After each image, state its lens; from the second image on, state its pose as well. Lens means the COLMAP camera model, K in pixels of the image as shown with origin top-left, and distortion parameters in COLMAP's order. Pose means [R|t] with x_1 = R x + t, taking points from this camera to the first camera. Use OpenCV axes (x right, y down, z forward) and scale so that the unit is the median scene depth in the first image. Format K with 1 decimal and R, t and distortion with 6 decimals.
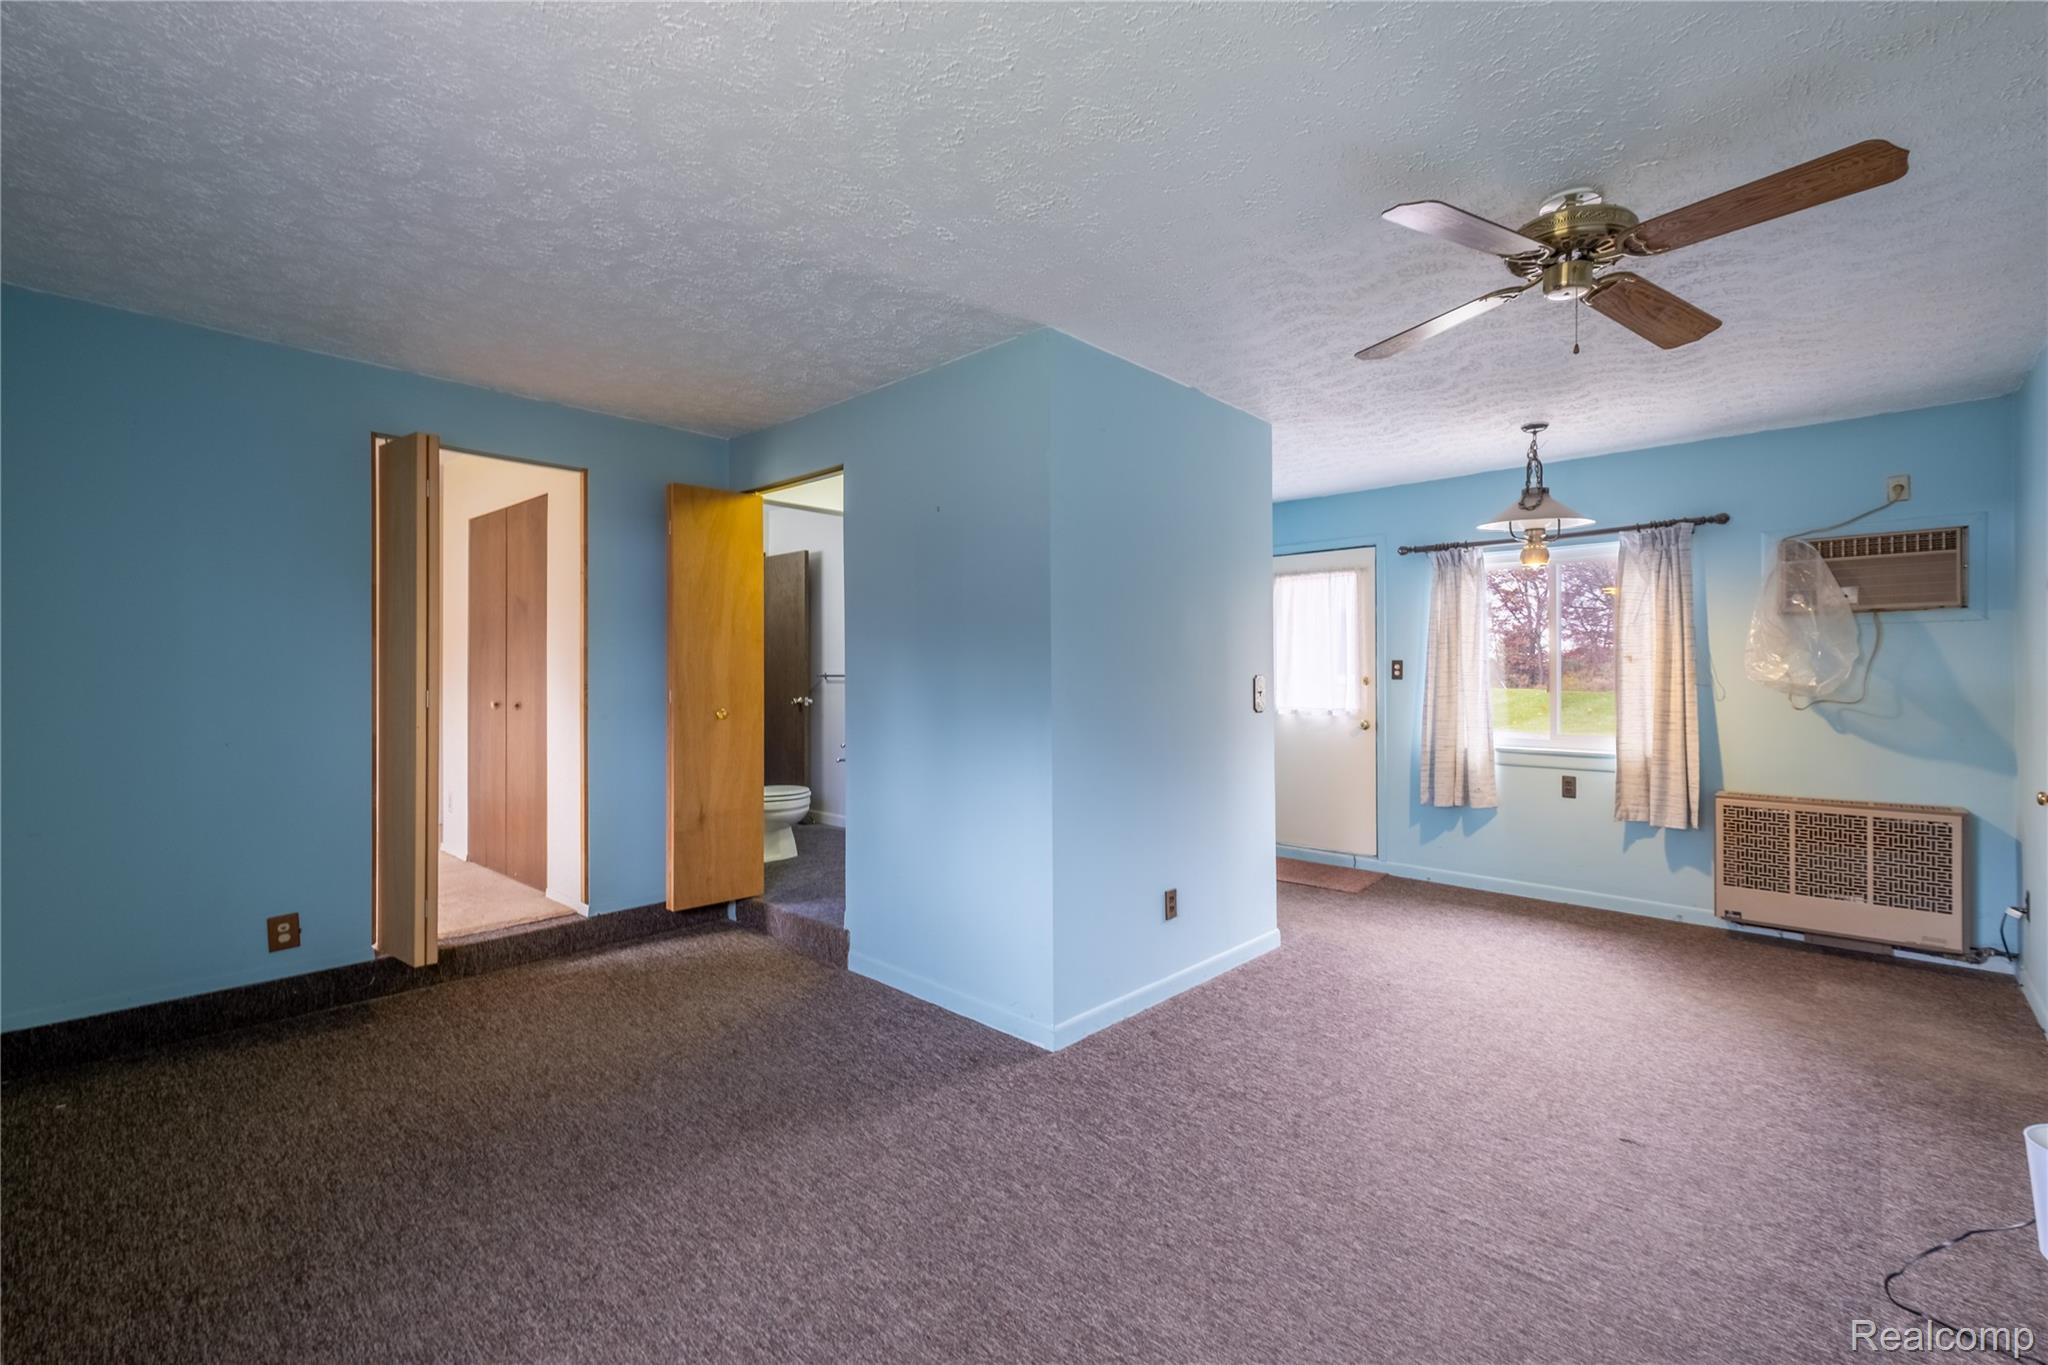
lens RADIAL K [[880.4, 0, 1018.1], [0, 880.4, 677.6], [0, 0, 1]] dist [0.003879, -0.001759]
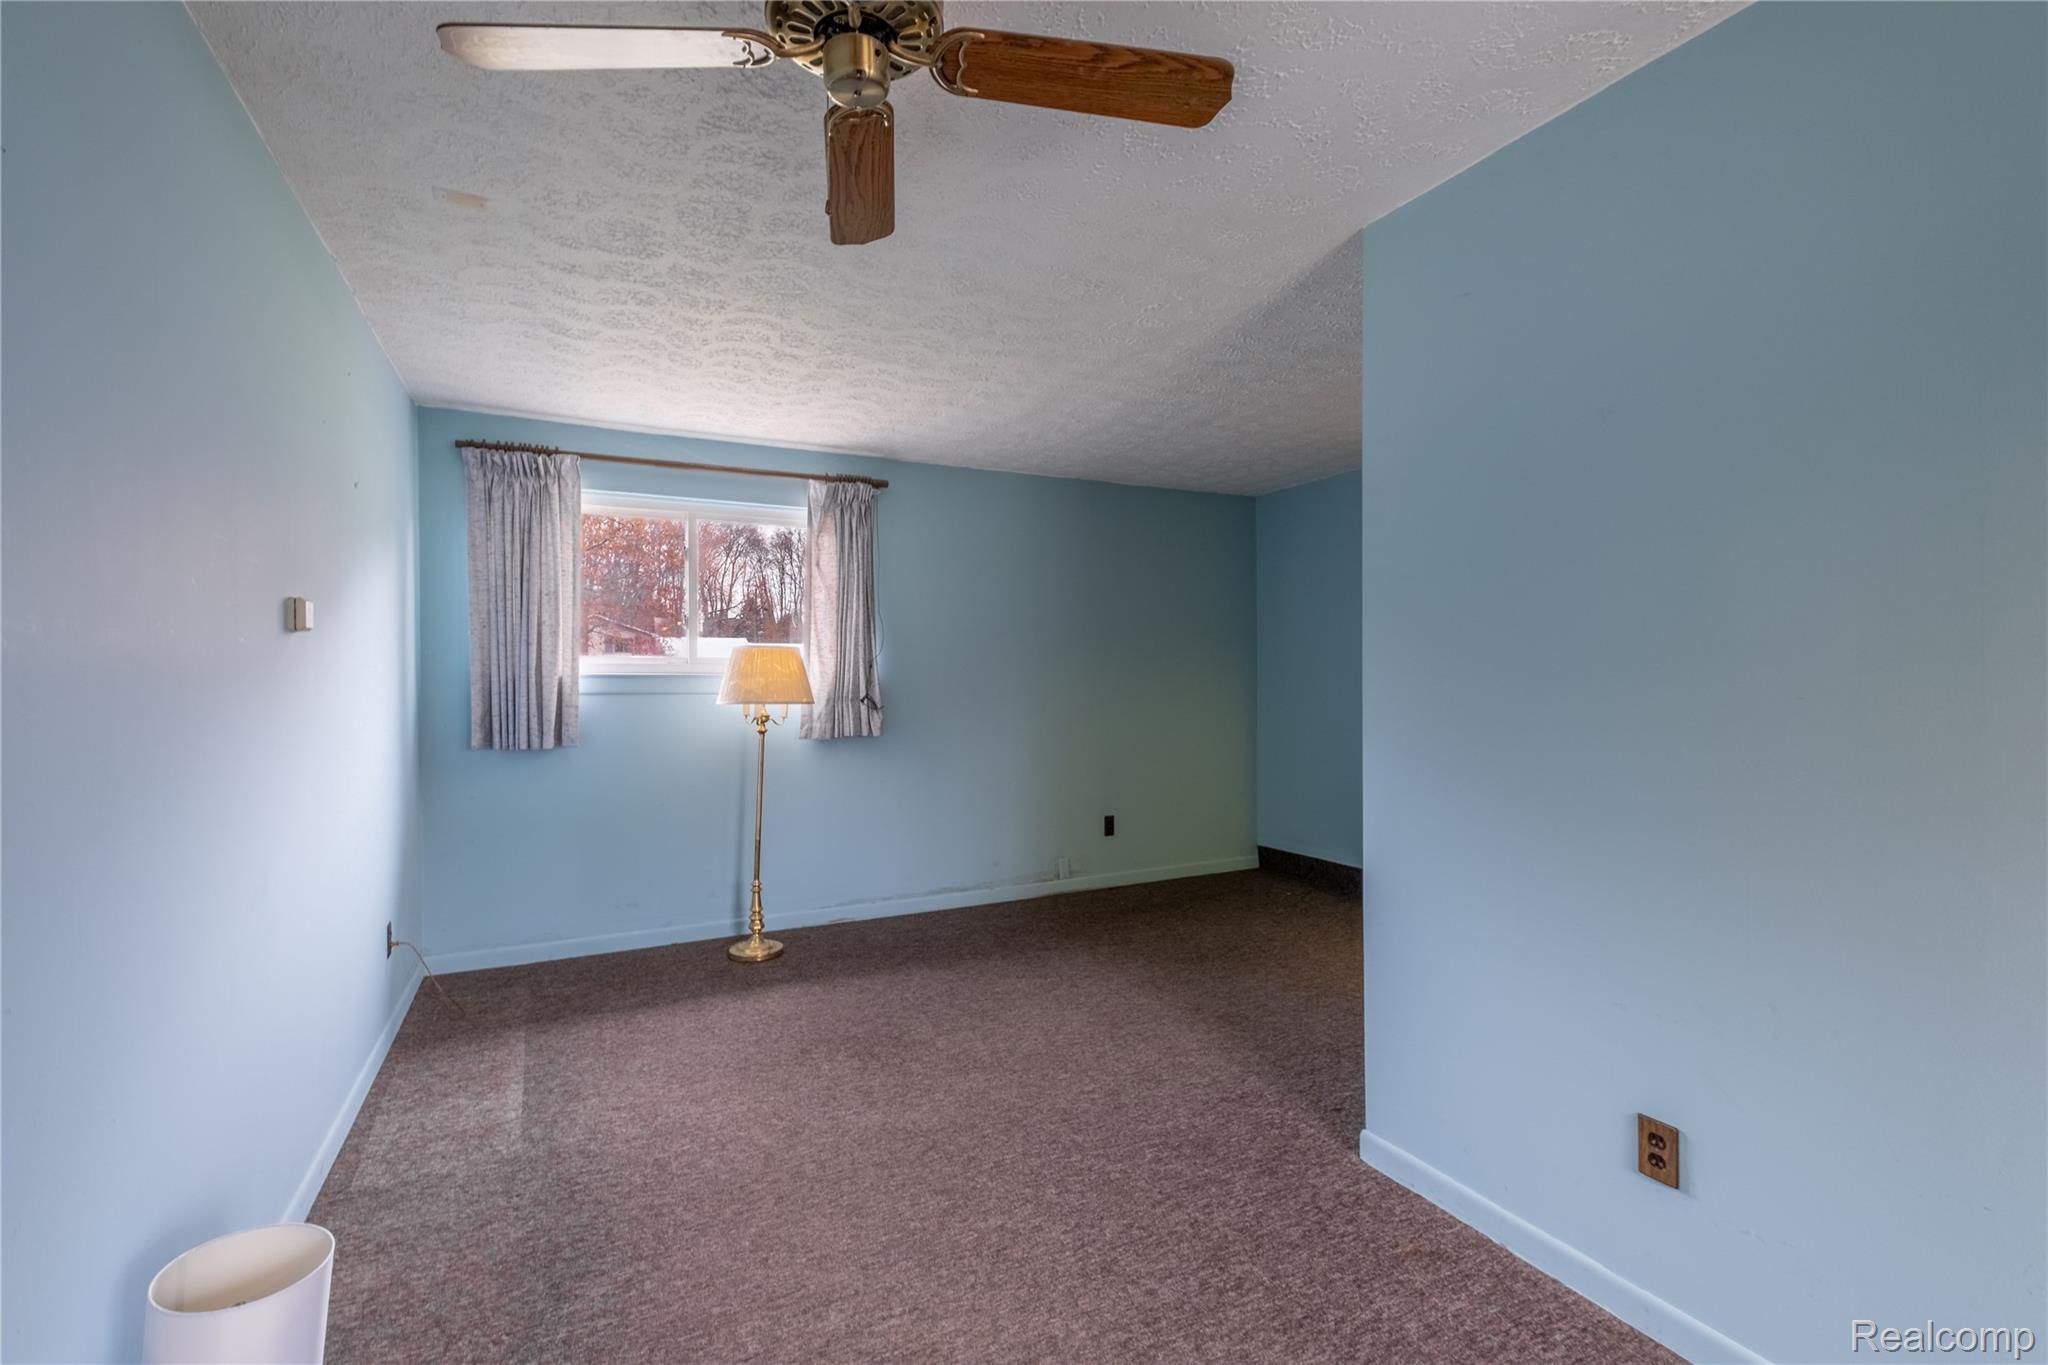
lens RADIAL K [[880.4, 0, 1018.9], [0, 880.4, 677.8], [0, 0, 1]] dist [0.003879, -0.001759]
pose [[-0.336861, 0.005117, -0.941540, 1.029053], [-0.002040, 0.999979, 0.006164, -0.011763], [0.941552, 0.003997, -0.336843, 1.134843]]
